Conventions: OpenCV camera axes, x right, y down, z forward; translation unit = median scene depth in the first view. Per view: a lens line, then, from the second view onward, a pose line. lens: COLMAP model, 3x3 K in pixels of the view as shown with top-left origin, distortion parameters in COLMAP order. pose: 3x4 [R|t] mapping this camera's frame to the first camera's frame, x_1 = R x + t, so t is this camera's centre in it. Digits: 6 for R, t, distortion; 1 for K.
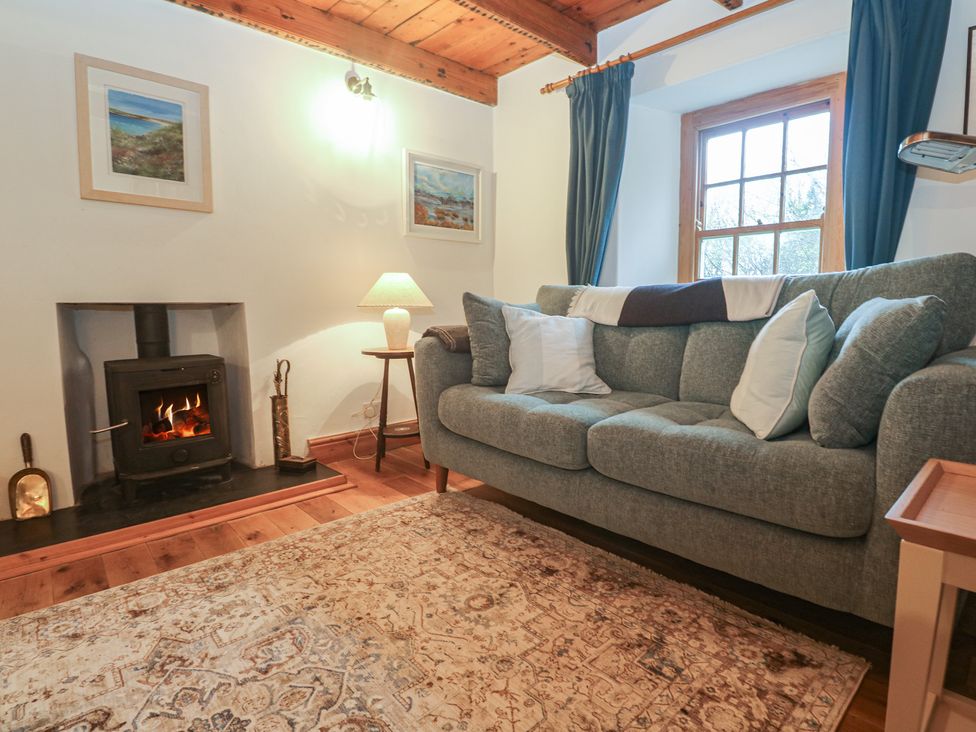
lens RADIAL K [[532.4, 0, 507.8], [0, 532.4, 363.0], [0, 0, 1]] dist [-0.002545, -0.009597]
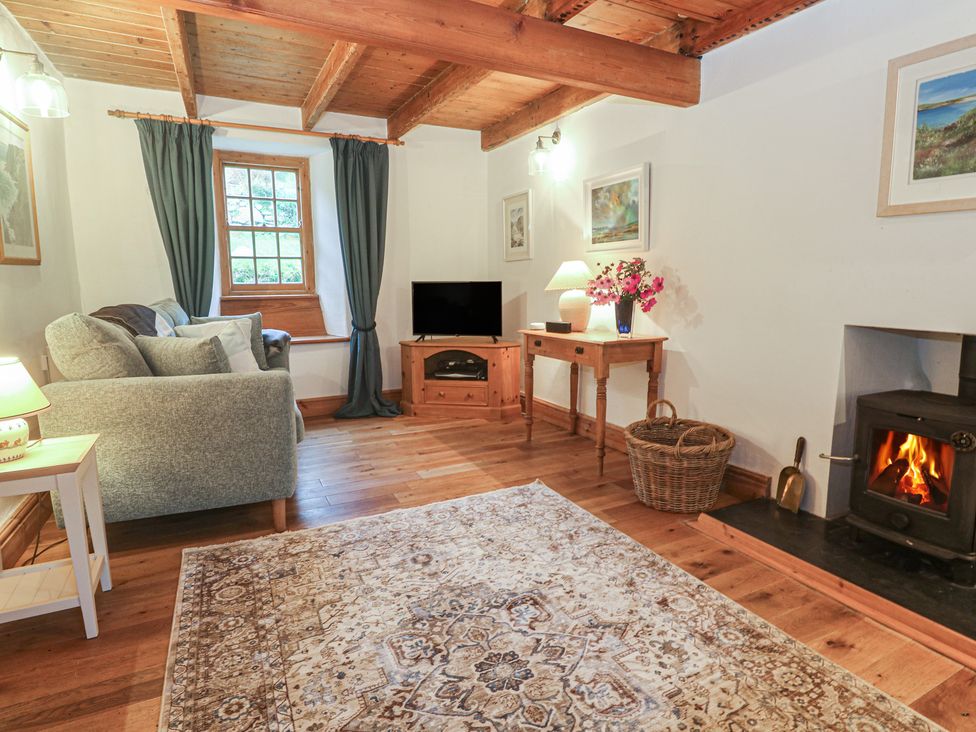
lens RADIAL K [[551.5, 0, 490.5], [0, 551.5, 354.6], [0, 0, 1]] dist [-0.003369, -0.002937]
pose [[-0.285045, 0.143316, -0.947739, 0.429748], [-0.090824, 0.980272, 0.175552, -0.217348], [0.954202, 0.136117, -0.266405, 0.765068]]
